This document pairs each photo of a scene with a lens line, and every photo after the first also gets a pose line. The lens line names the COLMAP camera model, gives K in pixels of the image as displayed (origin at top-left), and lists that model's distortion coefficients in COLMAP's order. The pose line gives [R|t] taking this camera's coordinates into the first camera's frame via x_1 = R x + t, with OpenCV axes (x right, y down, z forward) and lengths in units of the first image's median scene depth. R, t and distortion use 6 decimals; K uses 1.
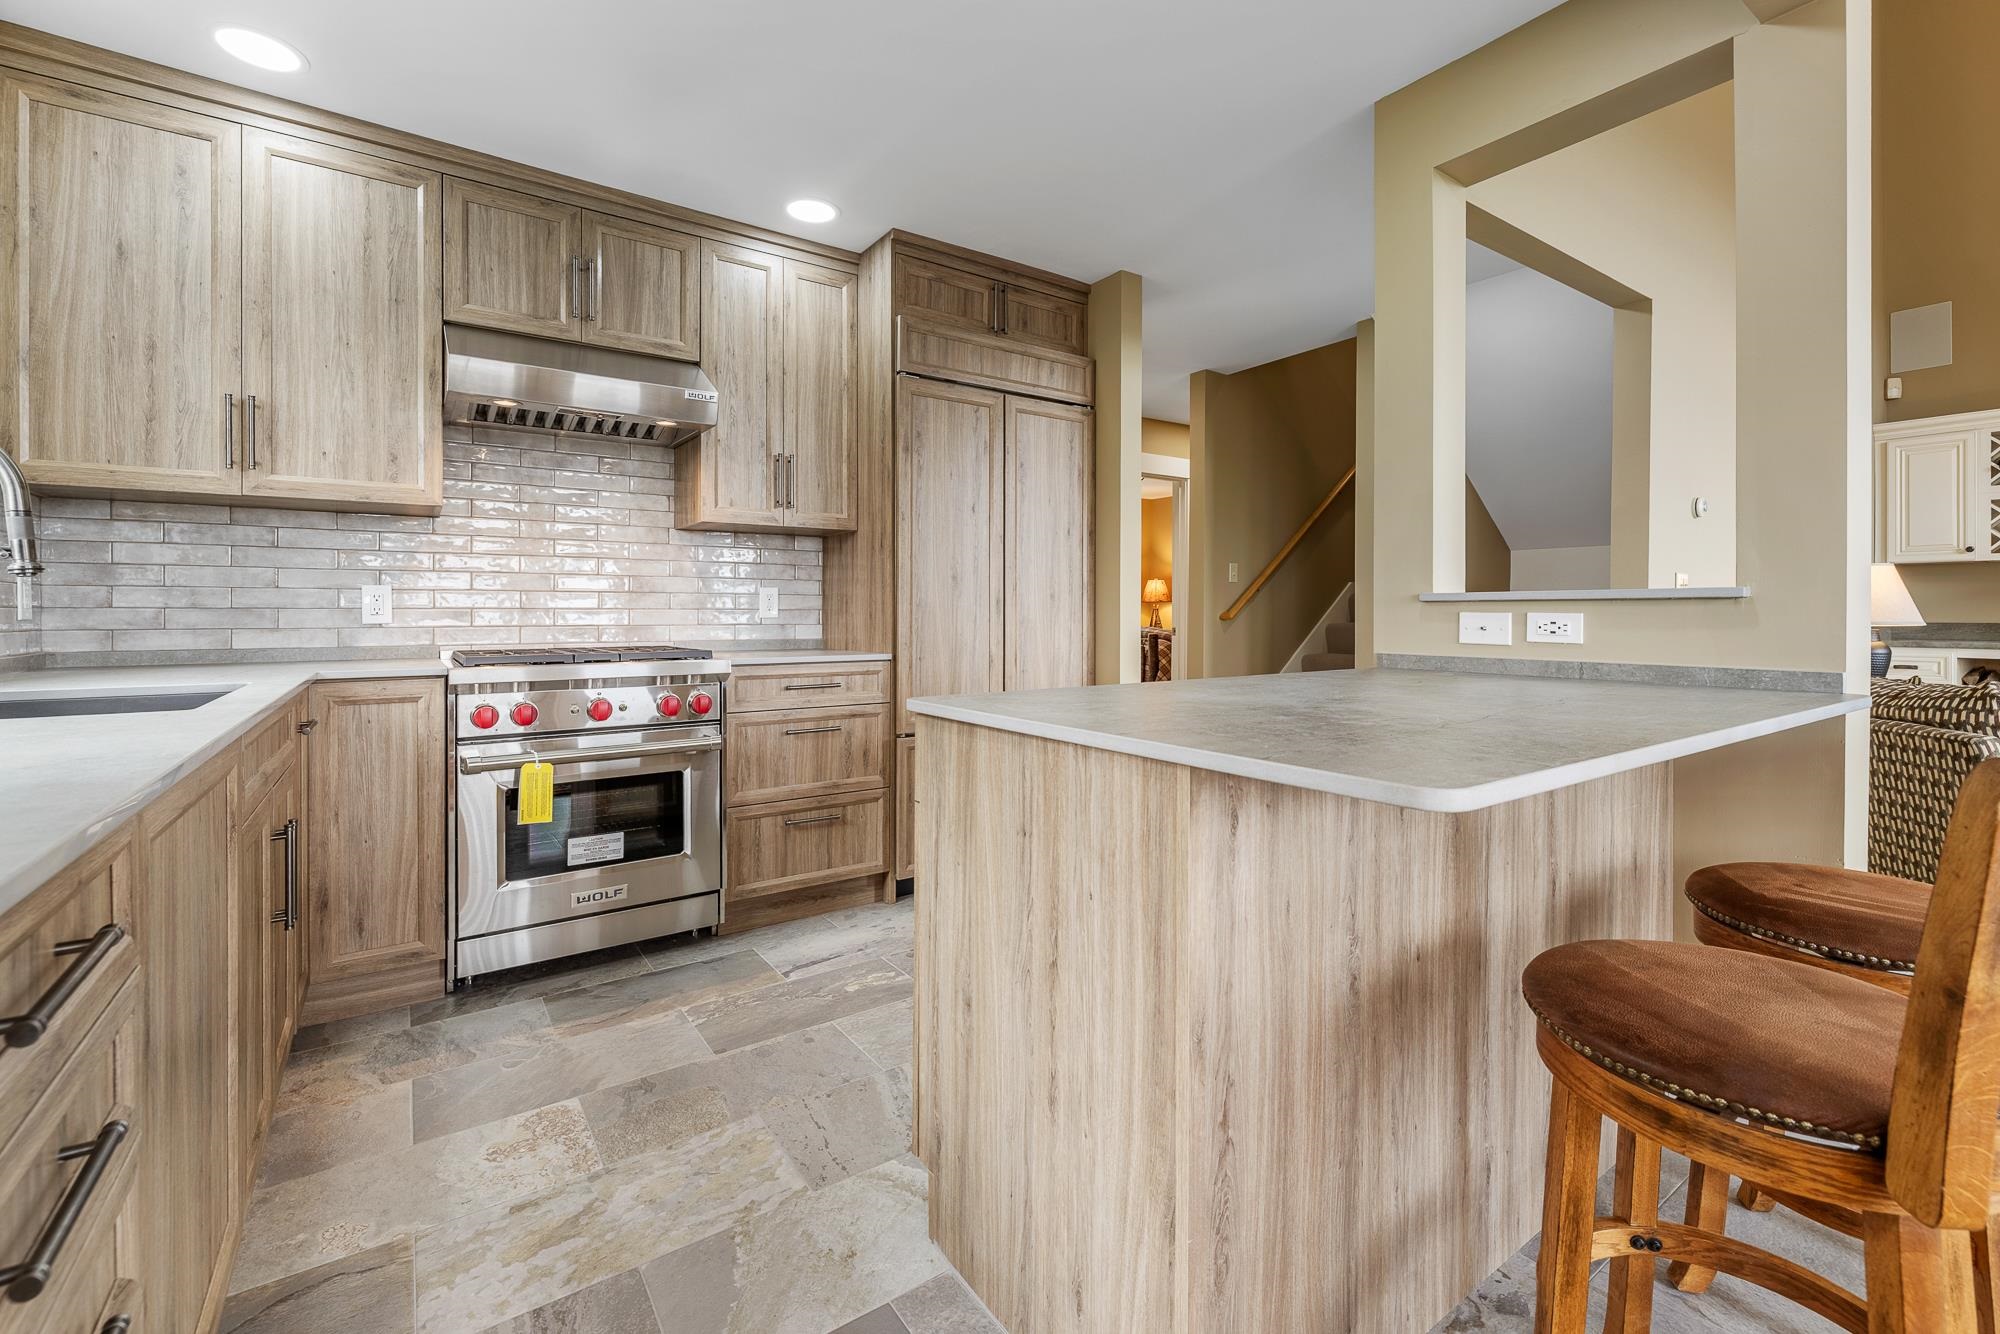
lens RADIAL K [[862.1, 0, 993.6], [0, 862.1, 623.3], [0, 0, 1]] dist [0.001422, -0.001200]
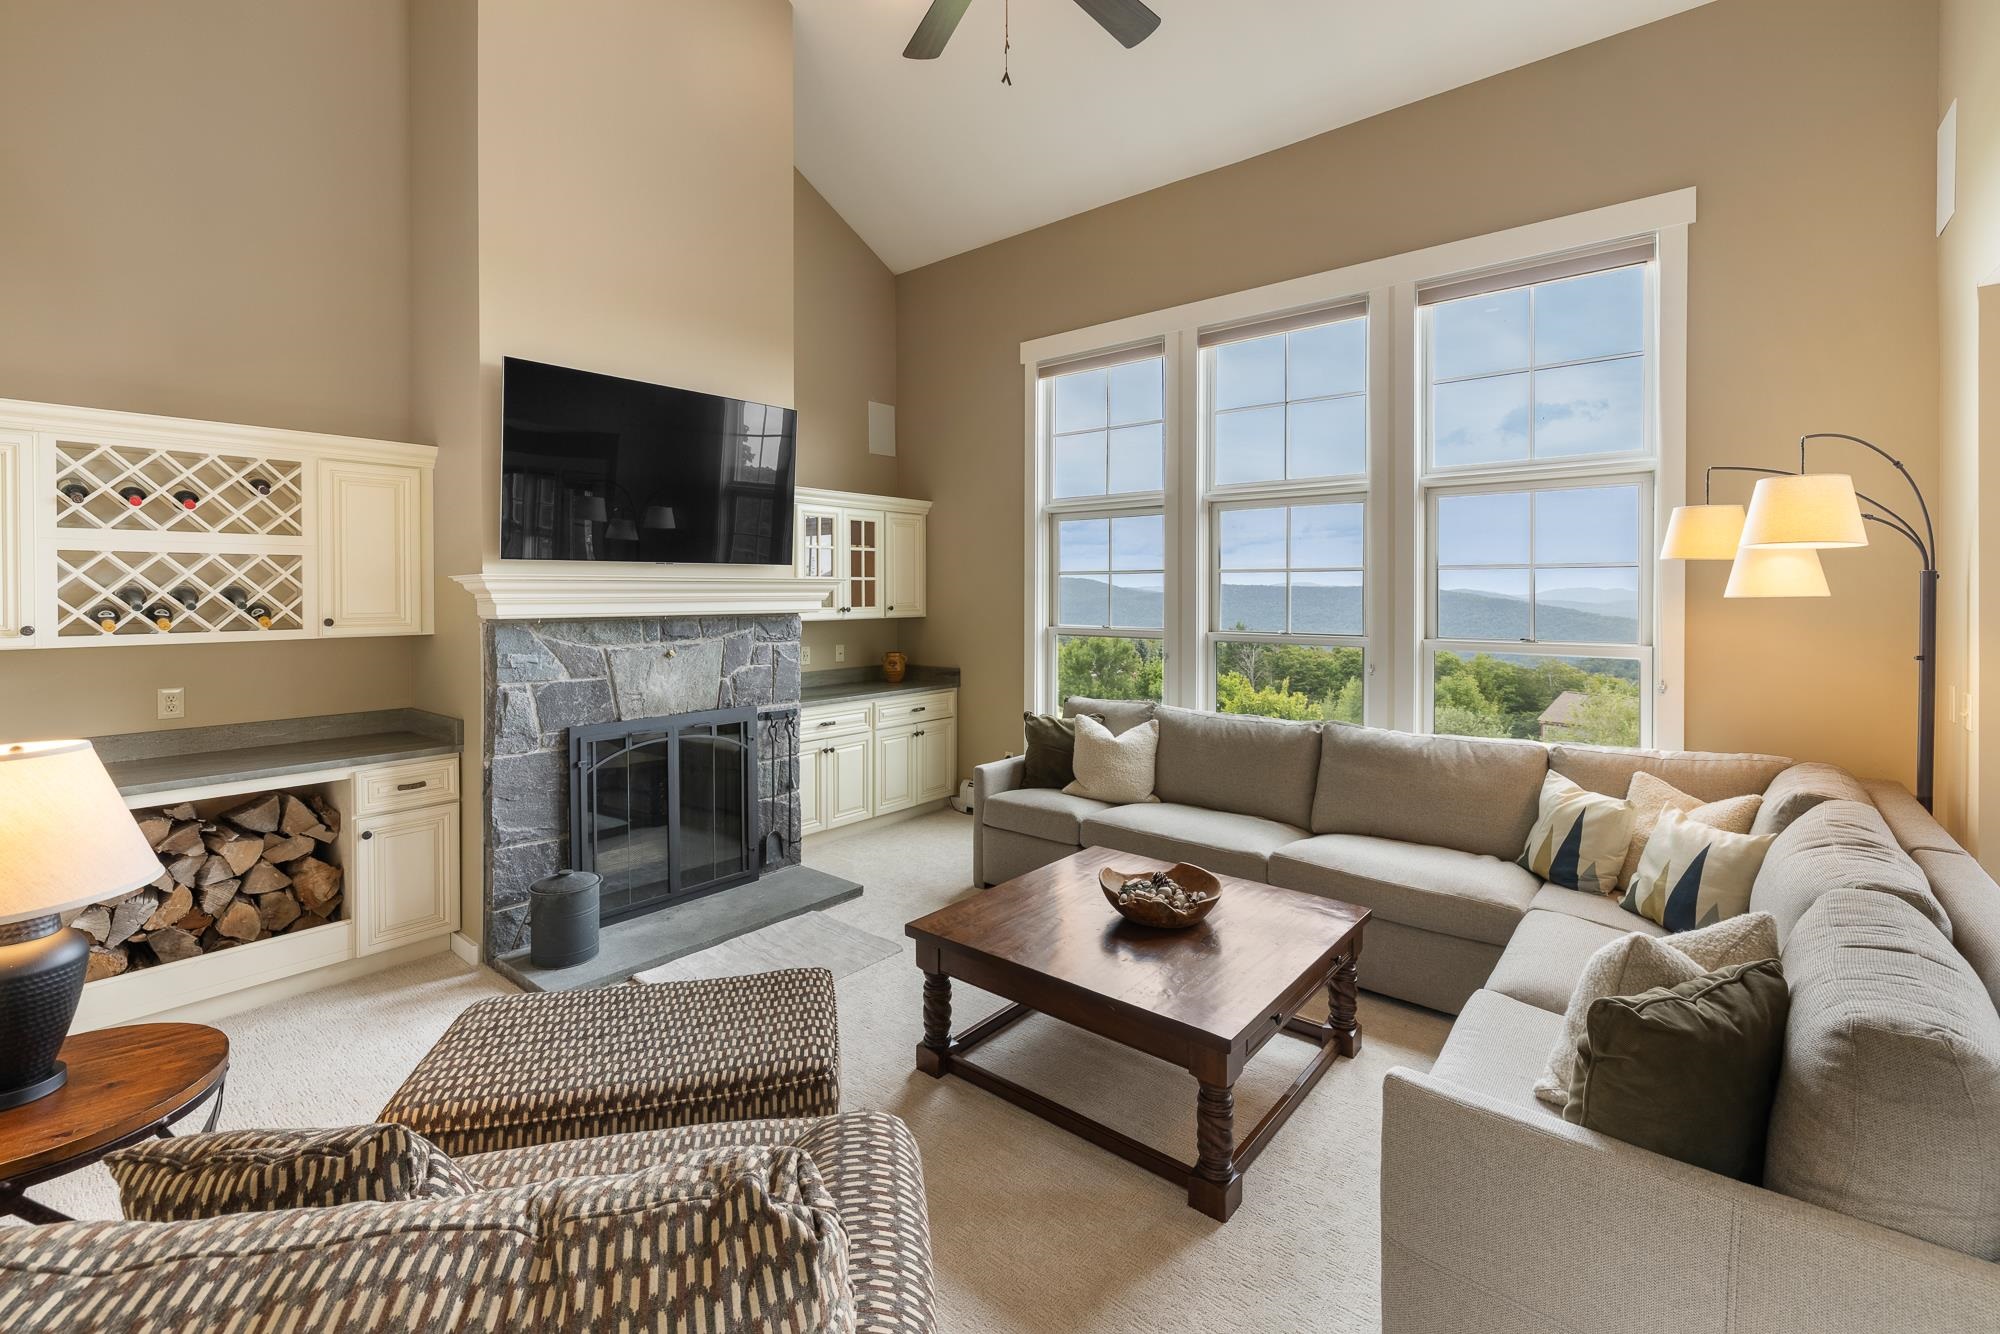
lens RADIAL K [[862.1, 0, 984.7], [0, 862.1, 601.1], [0, 0, 1]] dist [0.001422, -0.001200]
pose [[-0.260721, -0.012302, 0.965336, 0.766972], [0.011498, 0.999808, 0.015847, -0.215652], [-0.965346, 0.015231, -0.260530, 1.028741]]
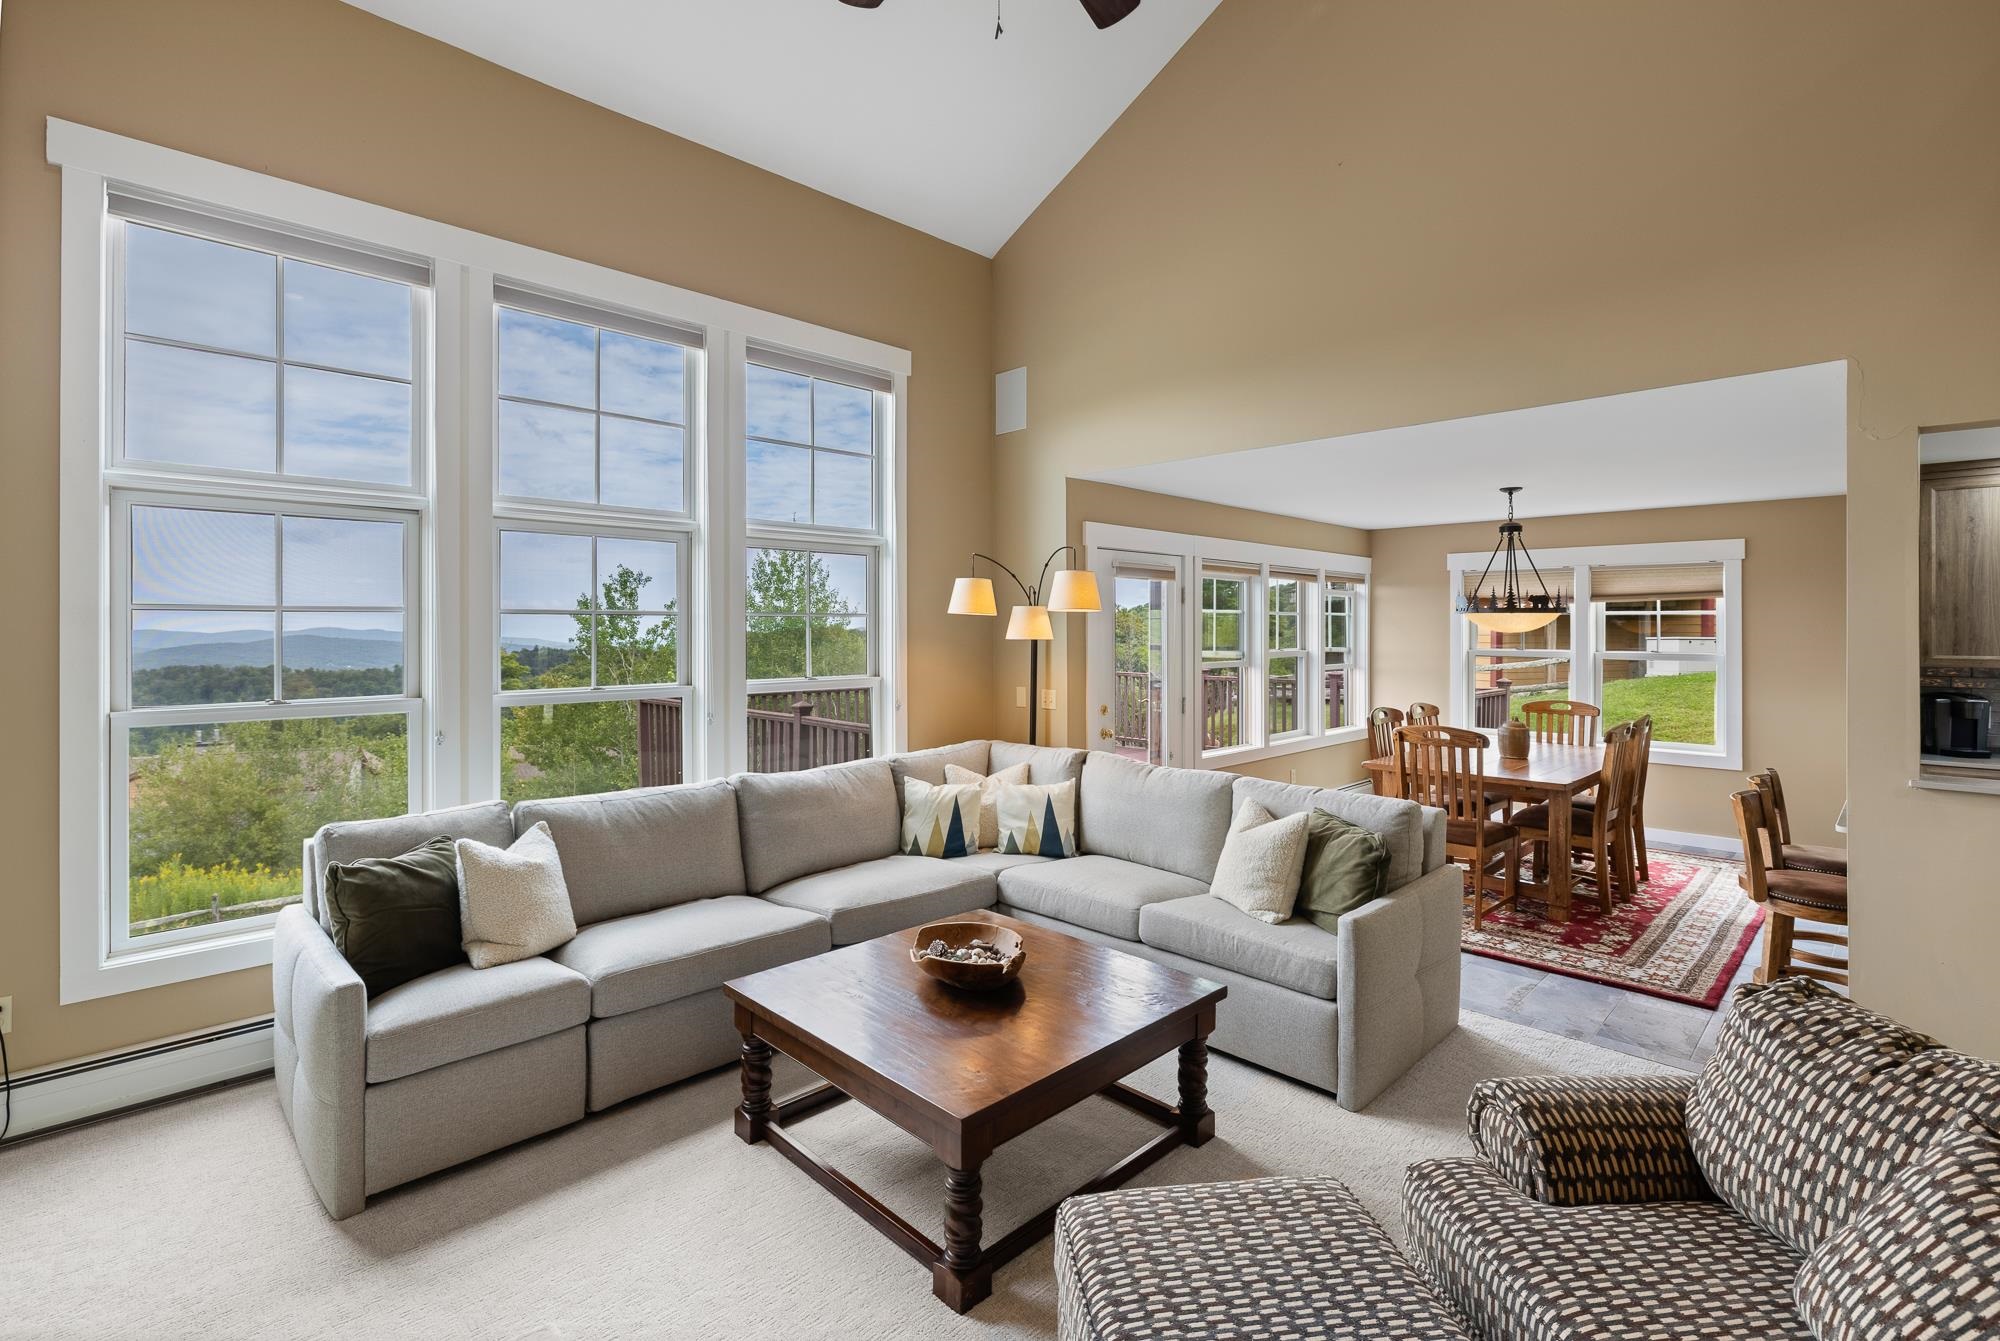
lens RADIAL K [[915.5, 0, 996.4], [0, 915.5, 625.2], [0, 0, 1]] dist [-0.004888, 0.000112]
pose [[-0.985305, 0.000627, -0.170803, 2.014889], [-0.000796, 0.999966, 0.008261, -0.237974], [0.170802, 0.008276, -0.985271, 1.680497]]
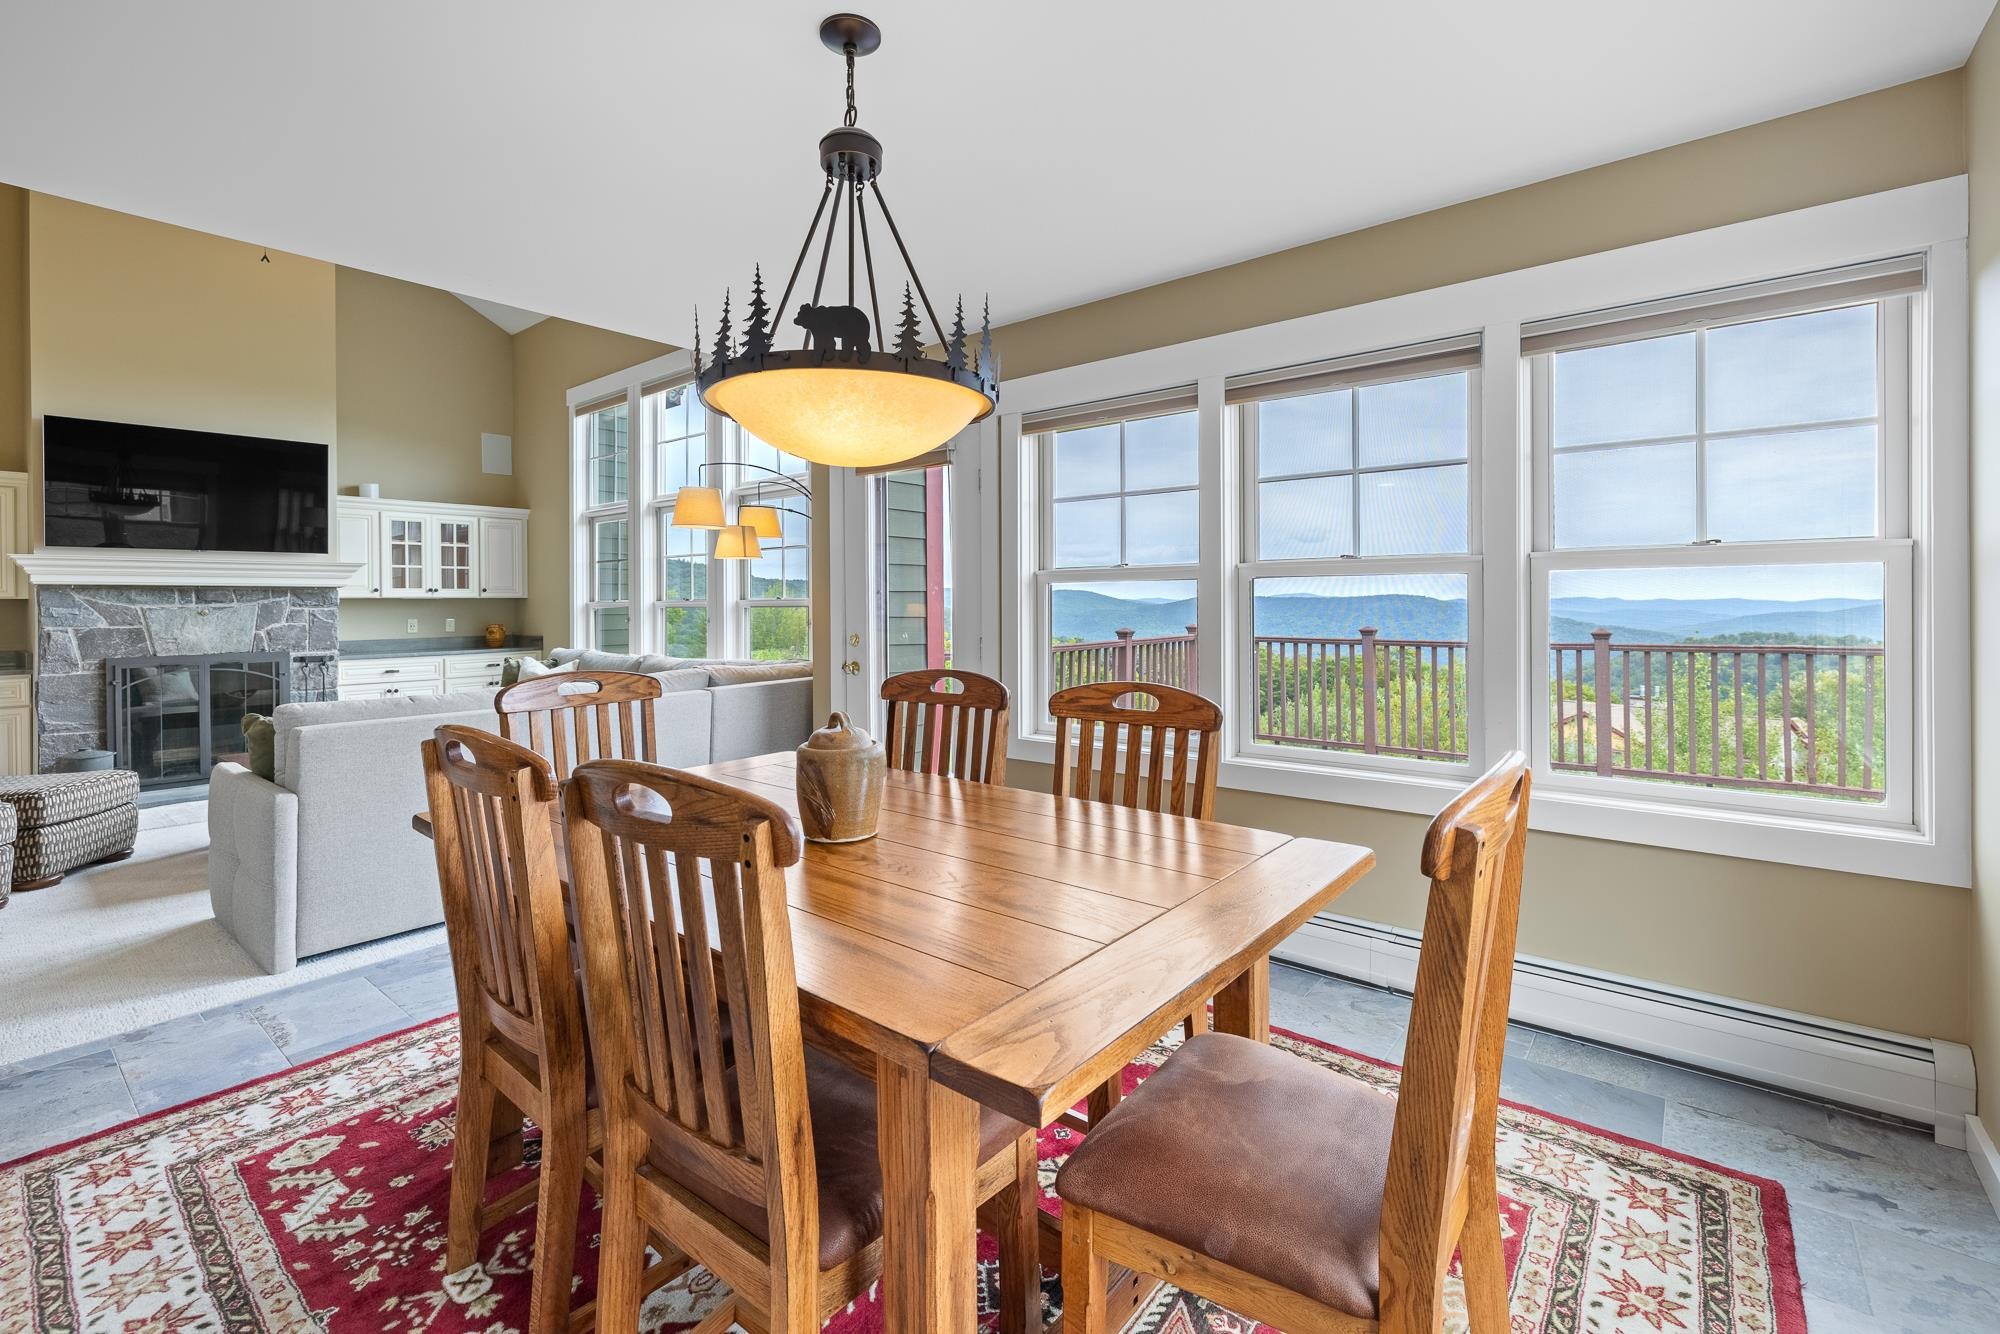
lens RADIAL K [[862.1, 0, 1008.8], [0, 862.1, 605.7], [0, 0, 1]] dist [0.001422, -0.001200]
pose [[-0.275792, 0.000904, 0.961217, -0.428587], [0.019214, 0.999805, 0.004573, -0.081807], [-0.961025, 0.019730, -0.275756, -0.319940]]
